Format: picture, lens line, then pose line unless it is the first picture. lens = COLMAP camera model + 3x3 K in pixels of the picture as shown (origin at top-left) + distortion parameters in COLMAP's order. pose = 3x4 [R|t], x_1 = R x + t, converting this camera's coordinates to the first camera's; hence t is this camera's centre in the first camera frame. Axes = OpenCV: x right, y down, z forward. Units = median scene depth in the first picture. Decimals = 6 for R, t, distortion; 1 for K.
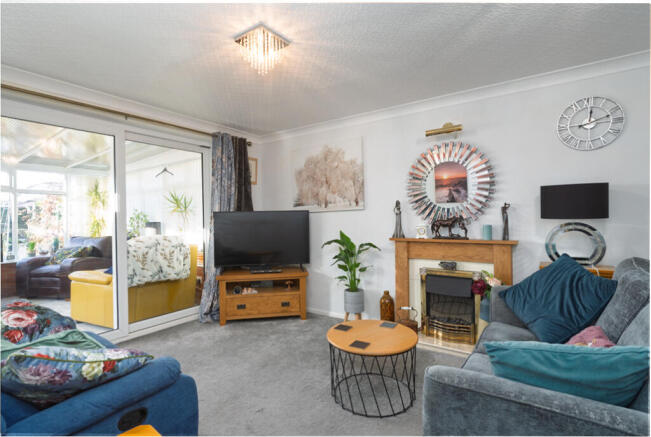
lens RADIAL K [[309.1, 0, 325.5], [0, 309.1, 218.5], [0, 0, 1]] dist [-0.001314, -0.000443]
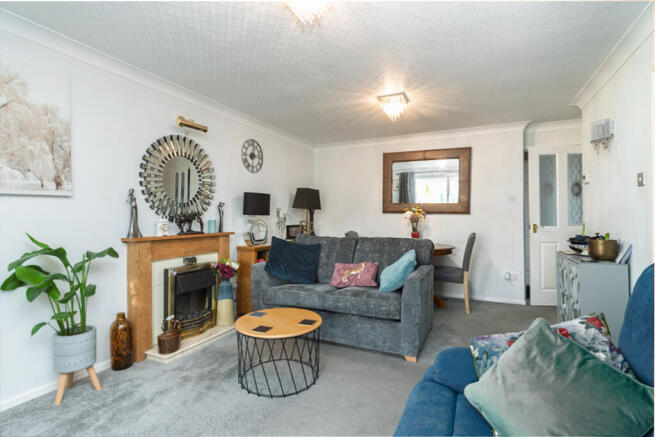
lens RADIAL K [[327.2, 0, 315.2], [0, 327.2, 217.4], [0, 0, 1]] dist [-0.000320, -0.000064]
pose [[-0.131755, 0.015306, 0.991164, -0.560680], [0.007307, 0.999869, -0.014469, 0.024313], [-0.991255, 0.005336, -0.131849, 0.589110]]
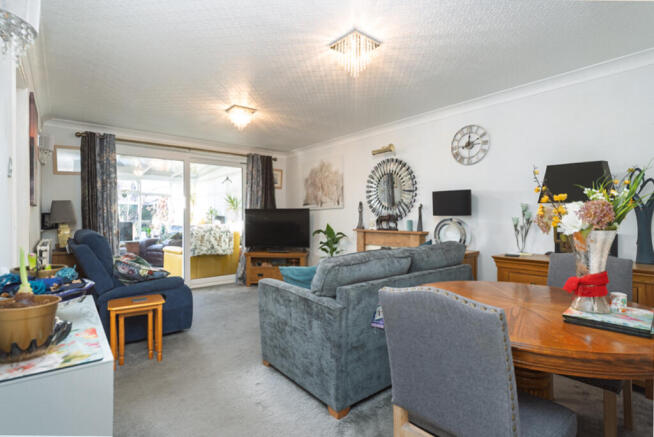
lens RADIAL K [[310.5, 0, 327.0], [0, 310.5, 218.5], [0, 0, 1]] dist [-0.001314, -0.000443]
pose [[0.963008, 0.016144, -0.268988, 0.409962], [-0.014440, 0.999861, 0.008312, 0.006239], [0.269085, -0.004121, 0.963108, -0.307750]]
